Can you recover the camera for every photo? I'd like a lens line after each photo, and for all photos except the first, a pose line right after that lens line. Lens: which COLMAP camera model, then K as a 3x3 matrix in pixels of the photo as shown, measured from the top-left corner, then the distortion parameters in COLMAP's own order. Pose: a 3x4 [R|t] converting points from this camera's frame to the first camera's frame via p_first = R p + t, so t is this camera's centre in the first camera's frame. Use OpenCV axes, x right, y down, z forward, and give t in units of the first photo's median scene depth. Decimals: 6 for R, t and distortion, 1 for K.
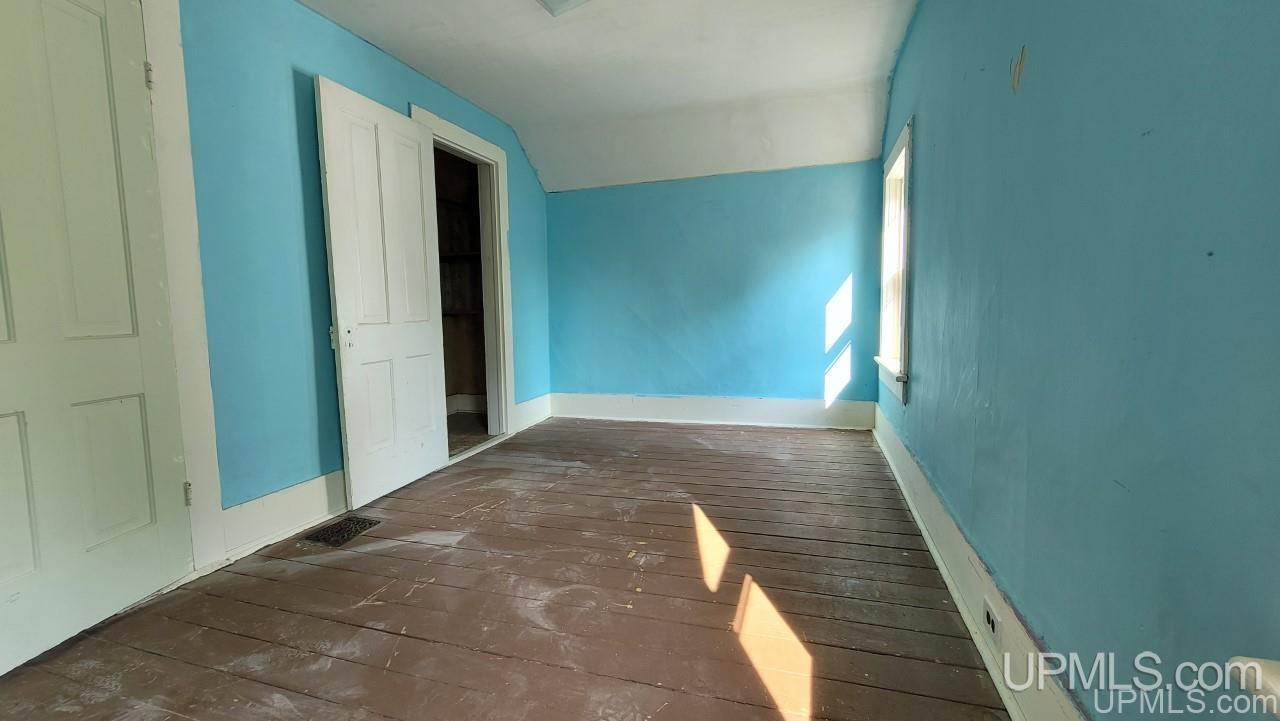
lens RADIAL K [[526.0, 0, 638.5], [0, 526.0, 356.6], [0, 0, 1]] dist [-0.004953, 0.002181]
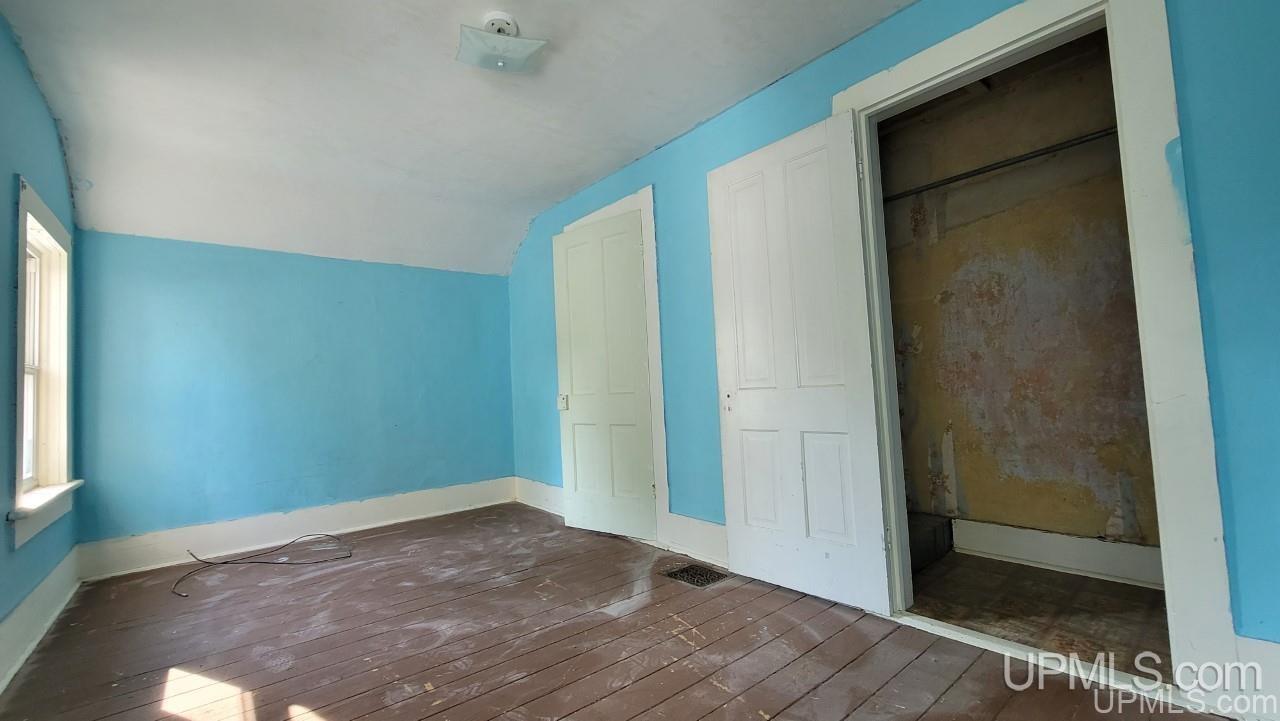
lens RADIAL K [[526.0, 0, 634.9], [0, 526.0, 357.4], [0, 0, 1]] dist [-0.004953, 0.002181]
pose [[-0.537071, -0.002587, -0.843533, 0.479099], [-0.025493, 0.999588, 0.013166, -0.150450], [0.843152, 0.028575, -0.536916, 1.595495]]
